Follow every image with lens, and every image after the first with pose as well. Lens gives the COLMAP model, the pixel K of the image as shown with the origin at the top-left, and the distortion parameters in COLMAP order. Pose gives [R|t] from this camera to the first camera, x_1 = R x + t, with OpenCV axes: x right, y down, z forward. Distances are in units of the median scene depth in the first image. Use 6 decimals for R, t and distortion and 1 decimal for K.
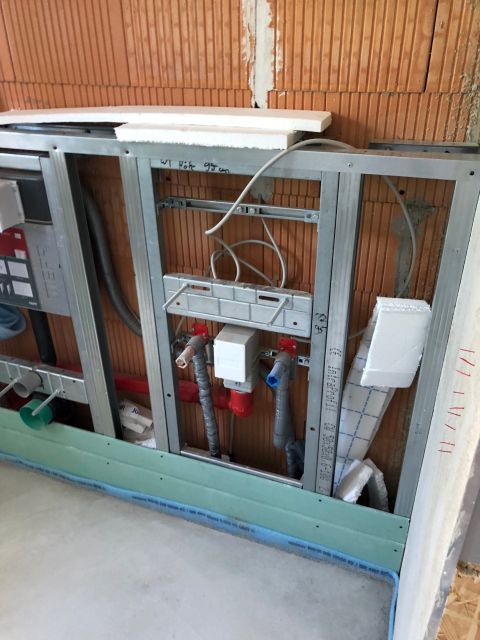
lens RADIAL K [[516.0, 0, 230.5], [0, 516.0, 320.1], [0, 0, 1]] dist [0.056756, -0.054929]
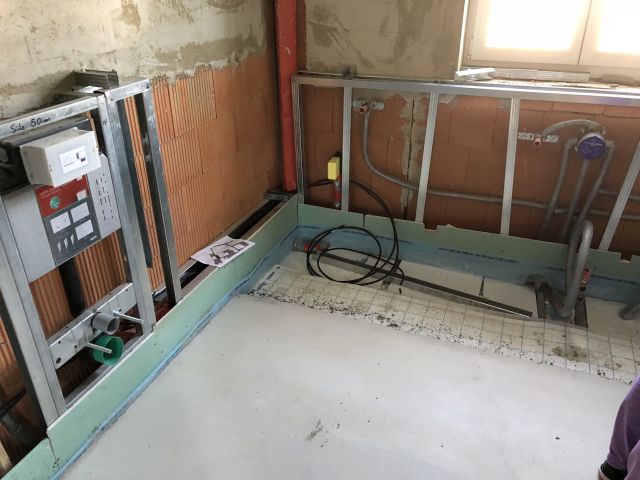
lens RADIAL K [[525.9, 0, 320.0], [0, 525.9, 240.0], [0, 0, 1]] dist [0.005695, 0.004109]
pose [[0.001555, -0.452649, 0.891687, -1.553514], [0.493780, 0.775748, 0.392934, -0.259886], [-0.869586, 0.439686, 0.224715, 0.371969]]
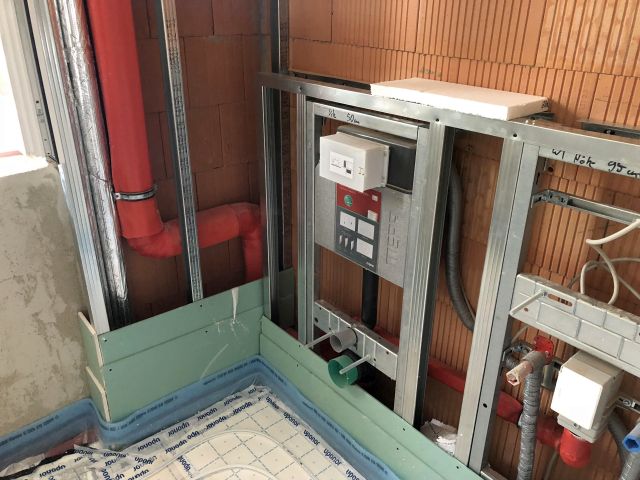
lens RADIAL K [[515.7, 0, 320.0], [0, 515.7, 240.0], [0, 0, 1]] dist [-0.004851, -0.002902]
pose [[0.877962, 0.229060, -0.420374, -0.067880], [-0.262726, 0.964594, -0.023105, -0.033435], [0.400198, 0.130729, 0.907057, 0.067742]]
